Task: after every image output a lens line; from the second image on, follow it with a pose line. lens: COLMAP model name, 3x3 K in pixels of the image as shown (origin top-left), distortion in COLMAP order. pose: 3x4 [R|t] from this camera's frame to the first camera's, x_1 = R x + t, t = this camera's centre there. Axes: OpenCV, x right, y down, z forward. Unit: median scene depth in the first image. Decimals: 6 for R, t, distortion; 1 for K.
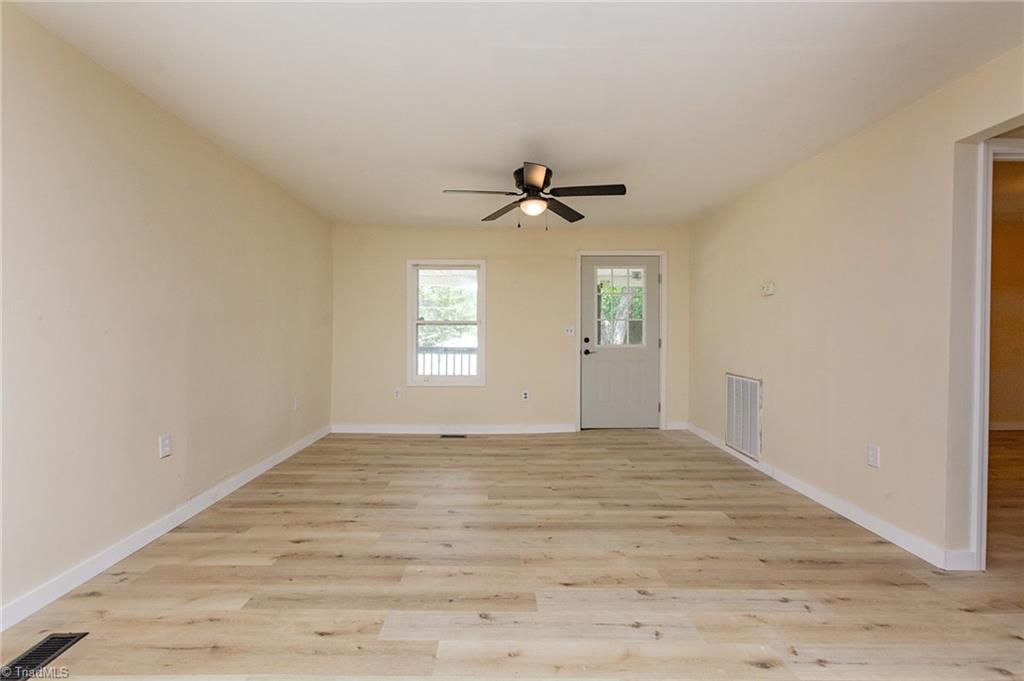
lens RADIAL K [[468.0, 0, 511.5], [0, 468.0, 332.7], [0, 0, 1]] dist [-0.000541, -0.000578]
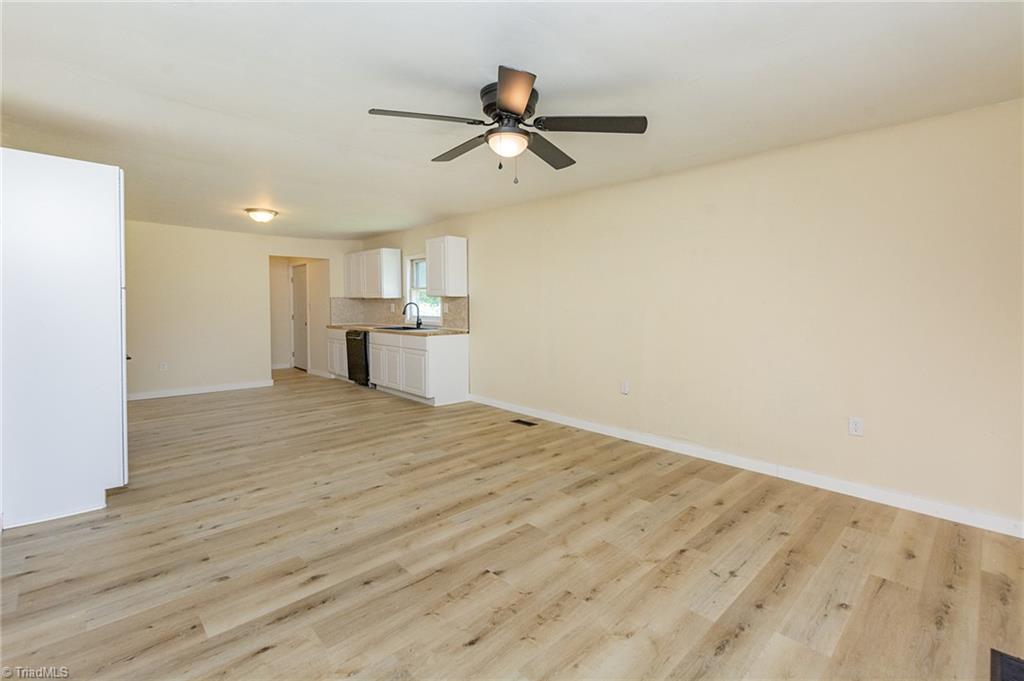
lens RADIAL K [[456.0, 0, 512.3], [0, 456.0, 319.4], [0, 0, 1]] dist [0.001776, -0.000321]
pose [[-0.749415, 0.013239, -0.661968, 0.577872], [-0.008417, 0.999529, 0.029518, -0.039475], [0.662047, 0.027693, -0.748951, 1.799858]]
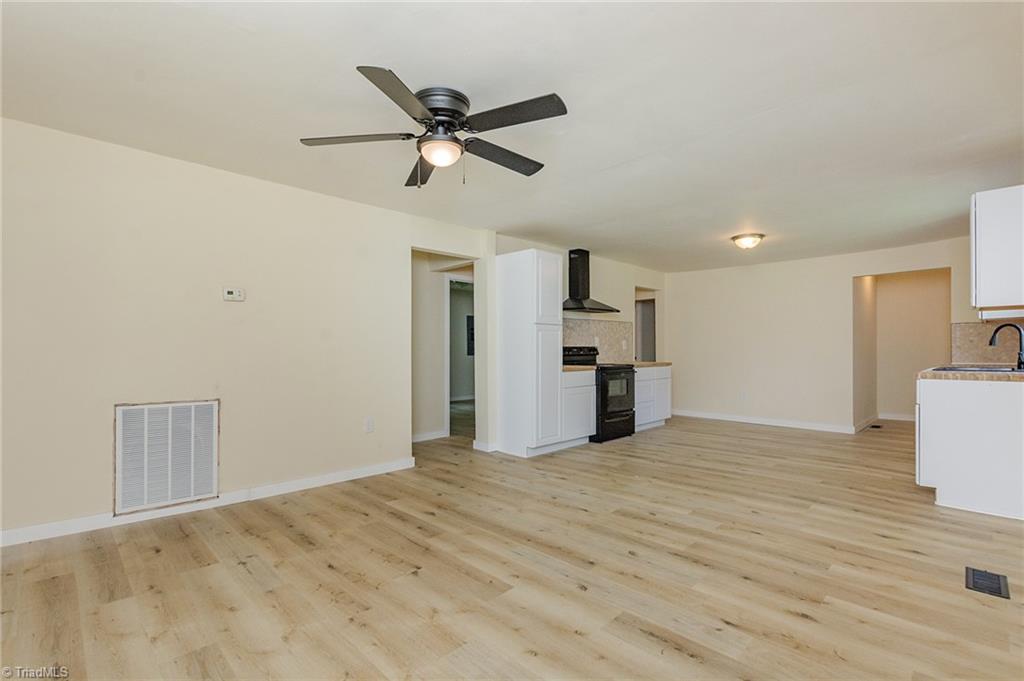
lens RADIAL K [[465.2, 0, 501.4], [0, 465.2, 352.2], [0, 0, 1]] dist [0.002331, 0.000094]
pose [[-0.672012, -0.007336, 0.740504, -0.604644], [0.002191, 0.999927, 0.011895, 0.010270], [-0.740537, 0.009616, -0.671947, 1.657258]]
